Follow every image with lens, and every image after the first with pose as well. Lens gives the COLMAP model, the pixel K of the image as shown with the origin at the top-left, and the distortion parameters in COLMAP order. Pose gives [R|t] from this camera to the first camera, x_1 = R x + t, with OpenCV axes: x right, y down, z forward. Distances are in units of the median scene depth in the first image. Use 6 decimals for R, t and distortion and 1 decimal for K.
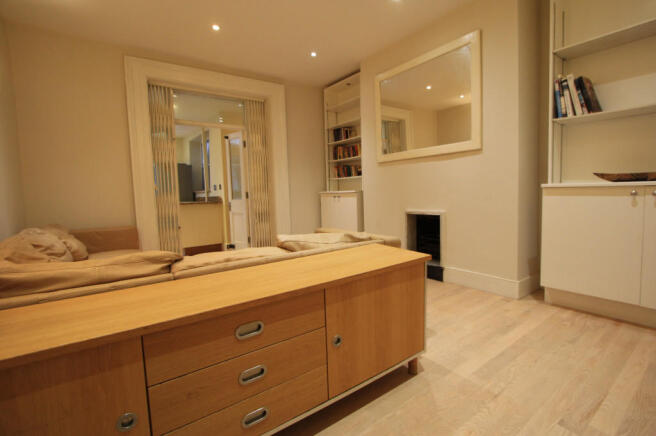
lens RADIAL K [[308.7, 0, 328.1], [0, 308.7, 215.1], [0, 0, 1]] dist [-0.004198, -0.001461]
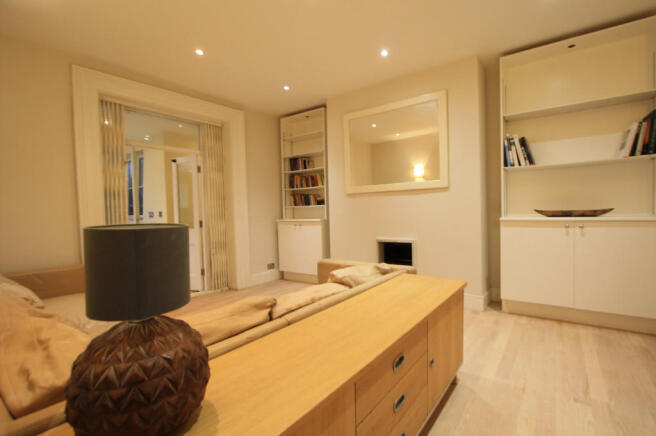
lens RADIAL K [[308.7, 0, 338.8], [0, 308.7, 225.3], [0, 0, 1]] dist [-0.004198, -0.001461]
pose [[0.955600, -0.010156, 0.294491, -0.214690], [0.022609, 0.998987, -0.038913, -0.024576], [-0.293797, 0.043843, 0.954862, -0.010548]]
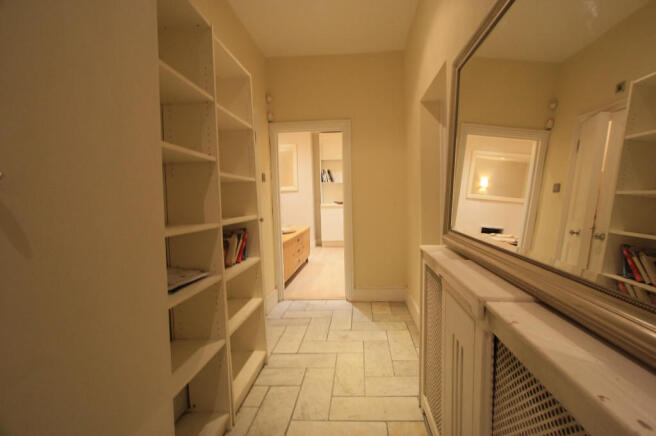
lens RADIAL K [[308.7, 0, 328.8], [0, 308.7, 220.0], [0, 0, 1]] dist [-0.004198, -0.001461]
pose [[0.693526, -0.035418, 0.719561, -0.898260], [0.058165, 0.998283, -0.006923, 0.041853], [-0.718080, 0.046654, 0.694395, -0.707210]]
